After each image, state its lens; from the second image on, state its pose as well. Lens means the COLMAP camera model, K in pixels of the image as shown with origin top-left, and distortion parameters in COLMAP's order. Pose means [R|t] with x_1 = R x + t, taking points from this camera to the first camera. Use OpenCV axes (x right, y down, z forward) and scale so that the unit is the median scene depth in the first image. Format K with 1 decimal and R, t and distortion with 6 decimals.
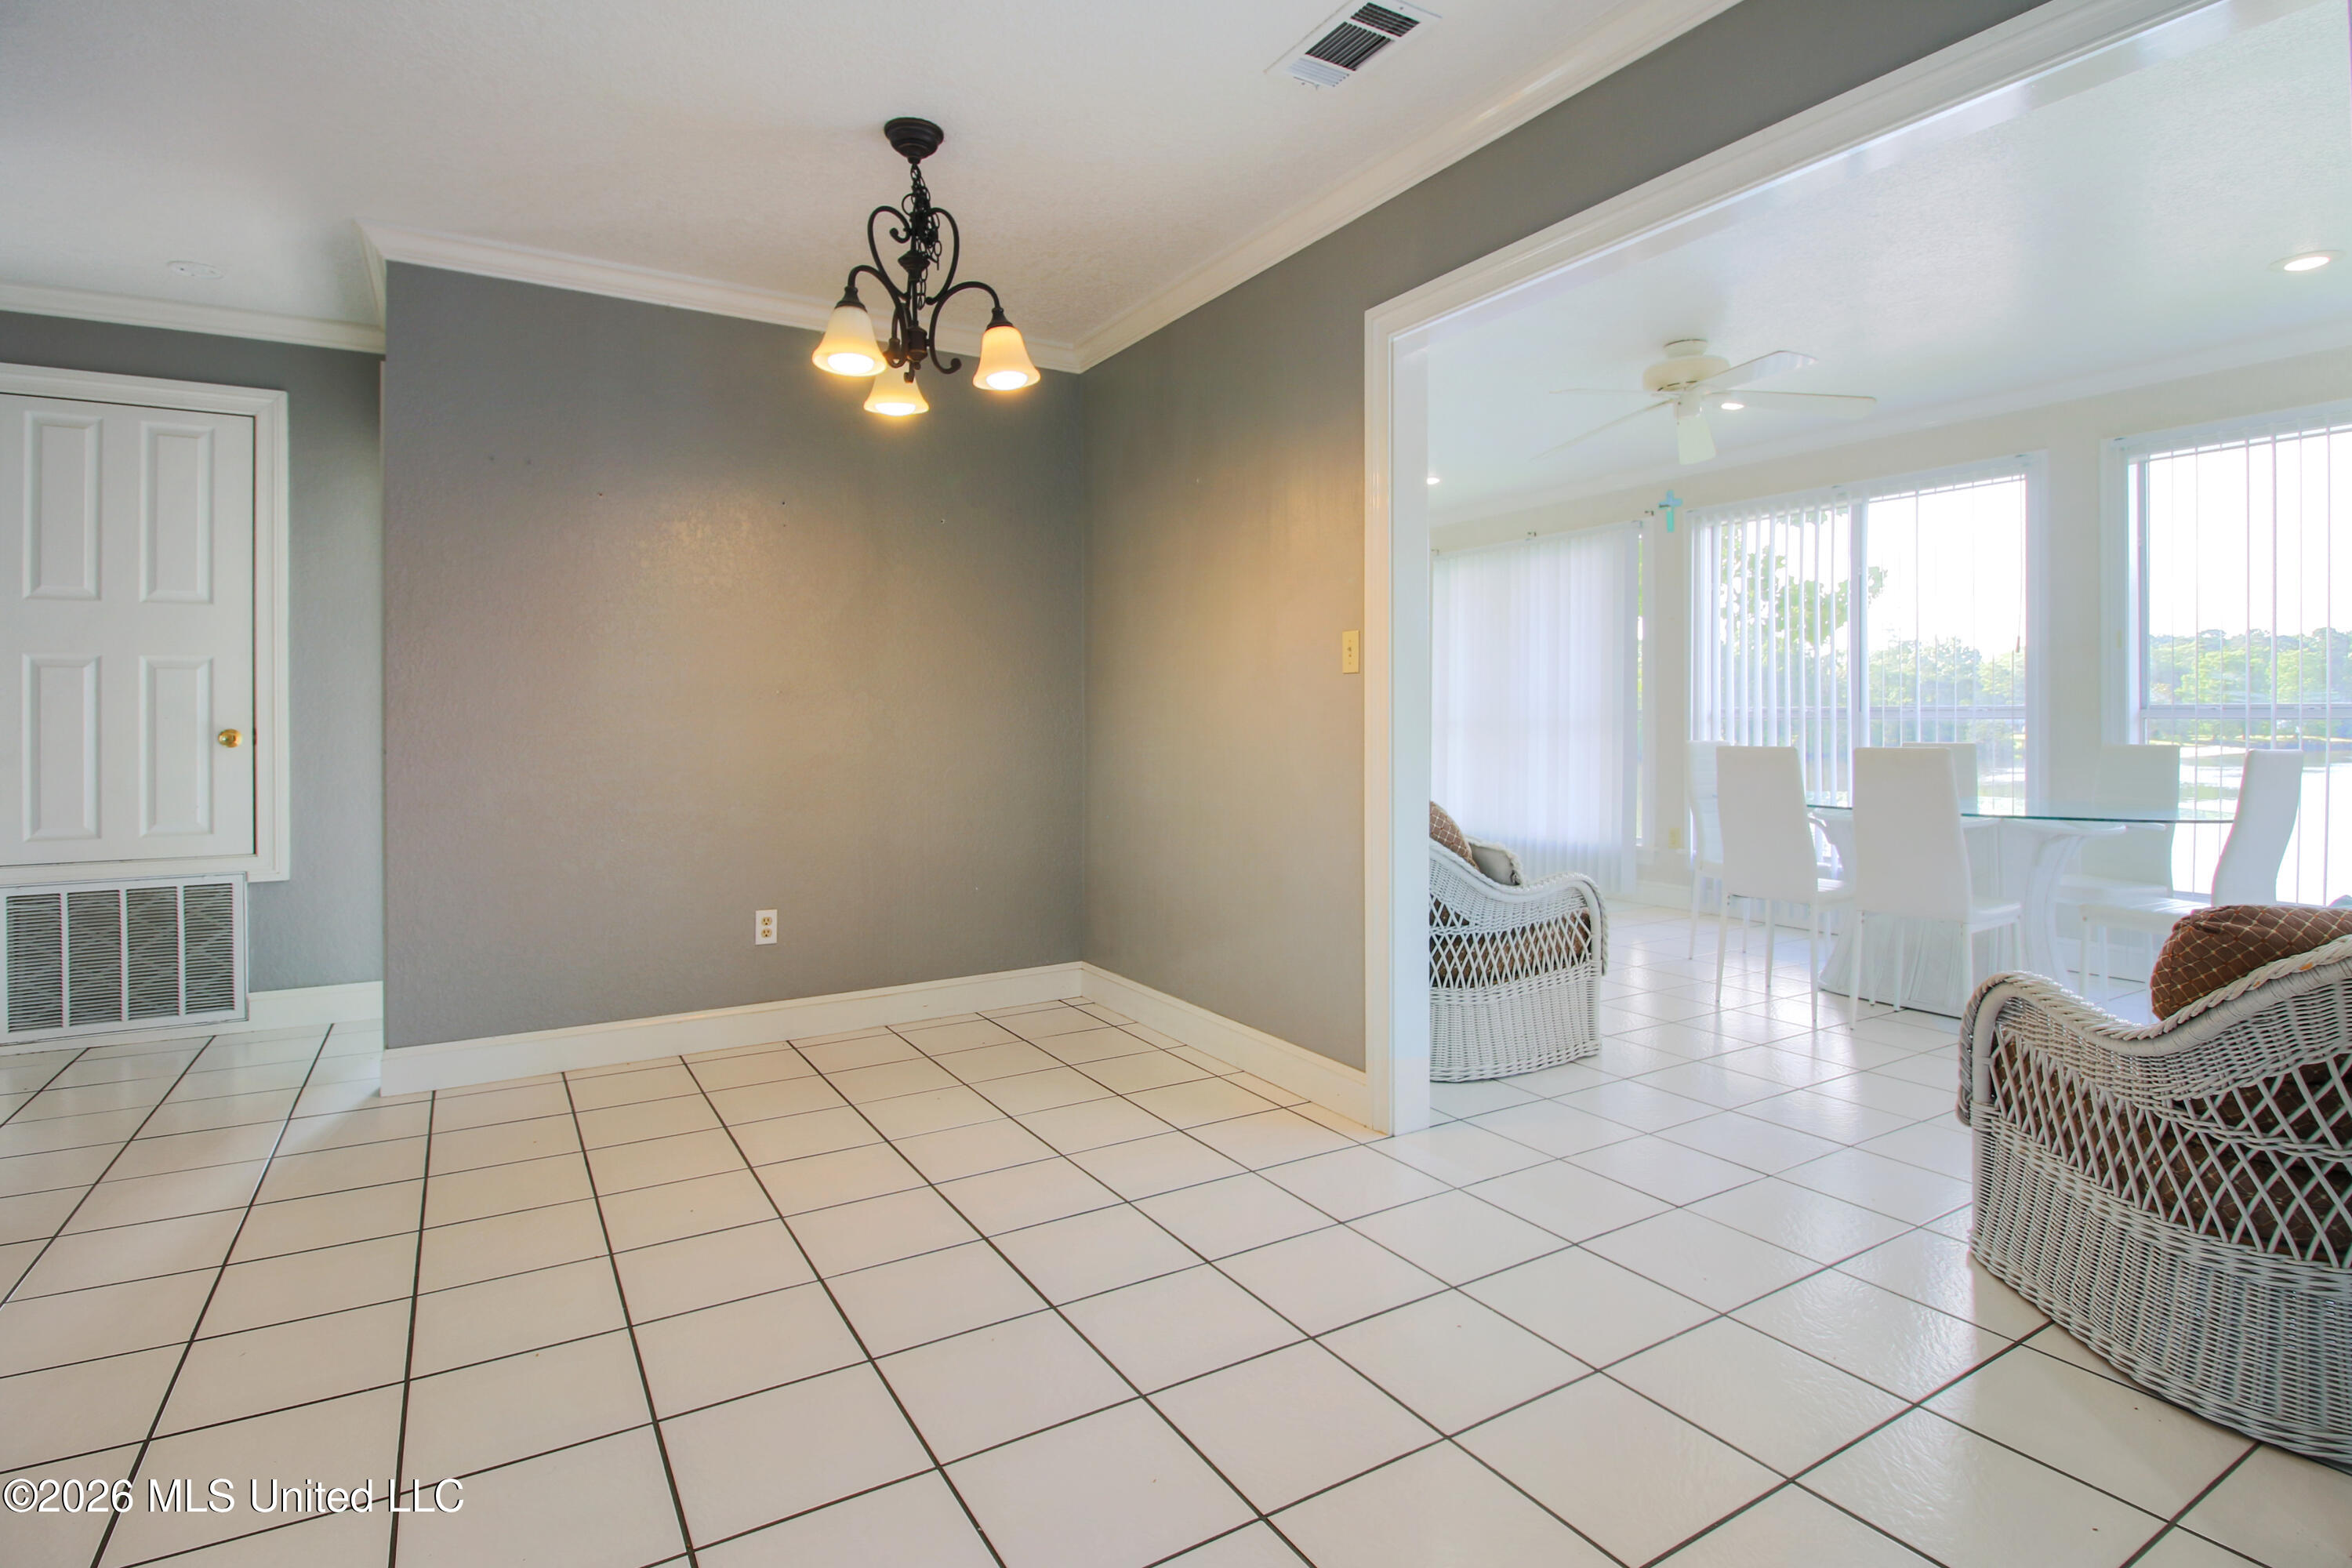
lens RADIAL K [[1161.3, 0, 1171.8], [0, 1161.3, 716.0], [0, 0, 1]] dist [-0.000100, -0.030768]
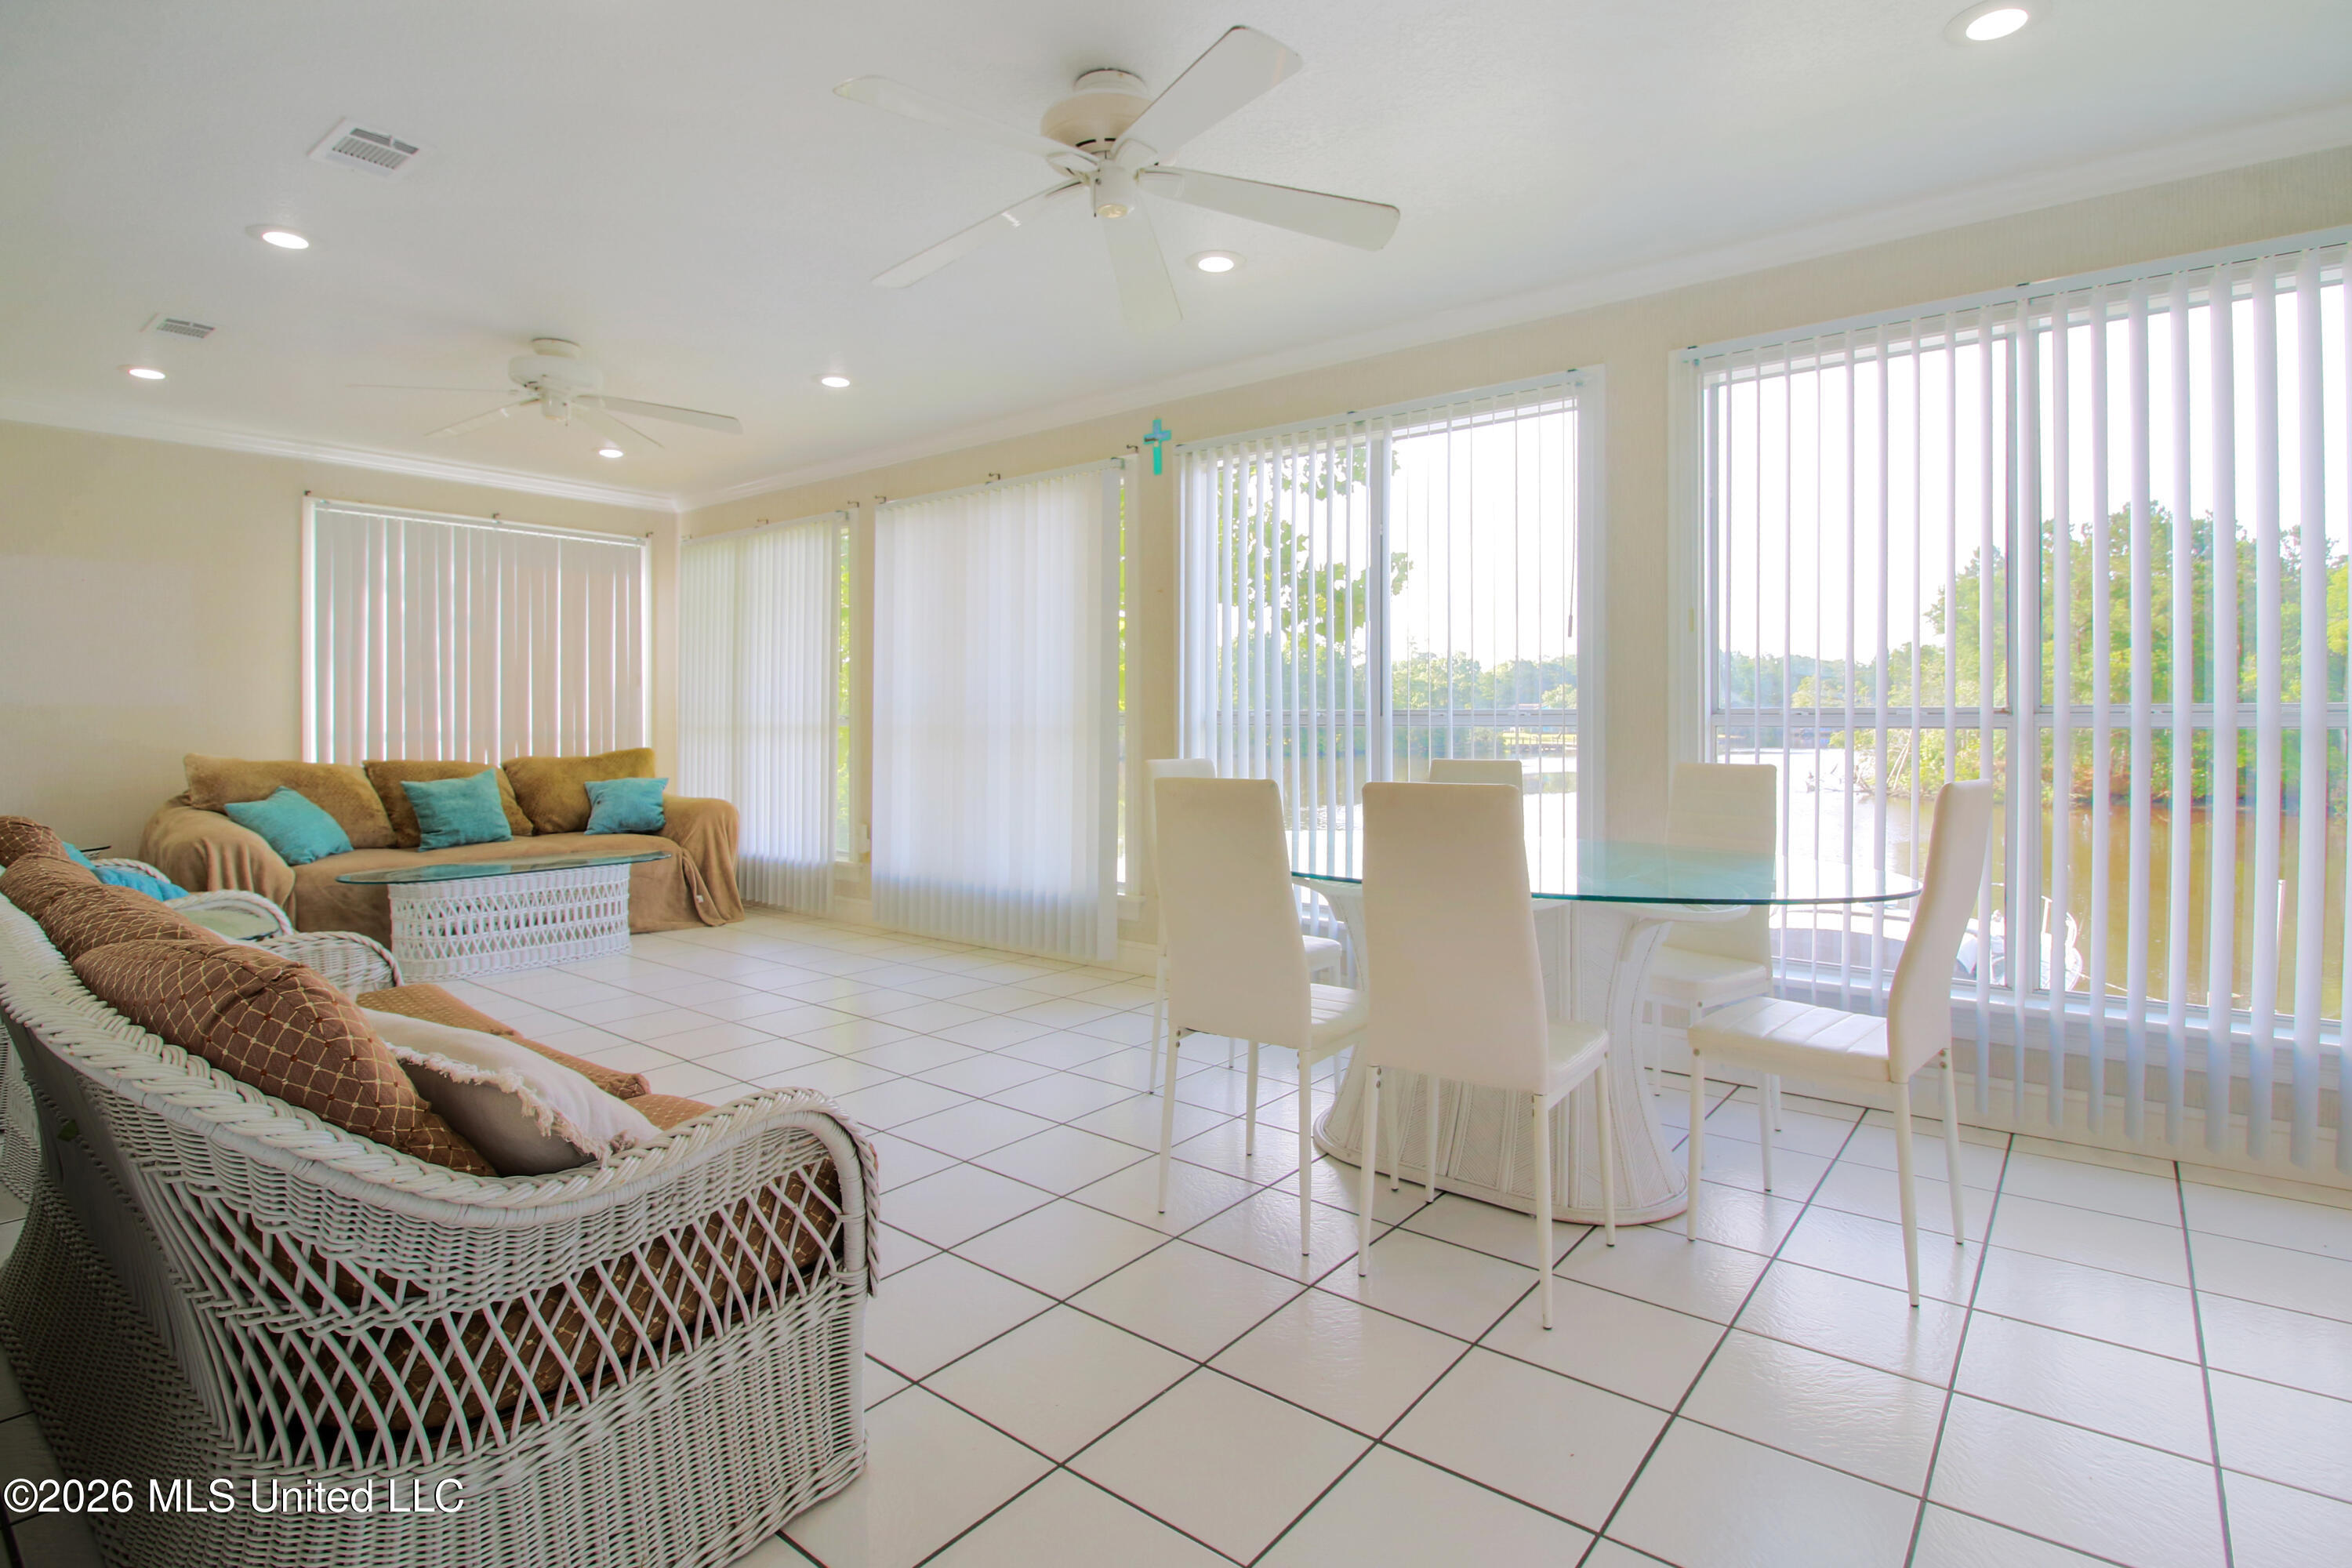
lens RADIAL K [[1173.2, 0, 1204.4], [0, 1173.2, 714.3], [0, 0, 1]] dist [-0.001065, -0.000659]
pose [[0.927725, 0.002157, 0.373257, 0.265285], [-0.000879, 0.999993, -0.003595, -0.002729], [-0.373262, 0.003007, 0.927721, 0.434405]]
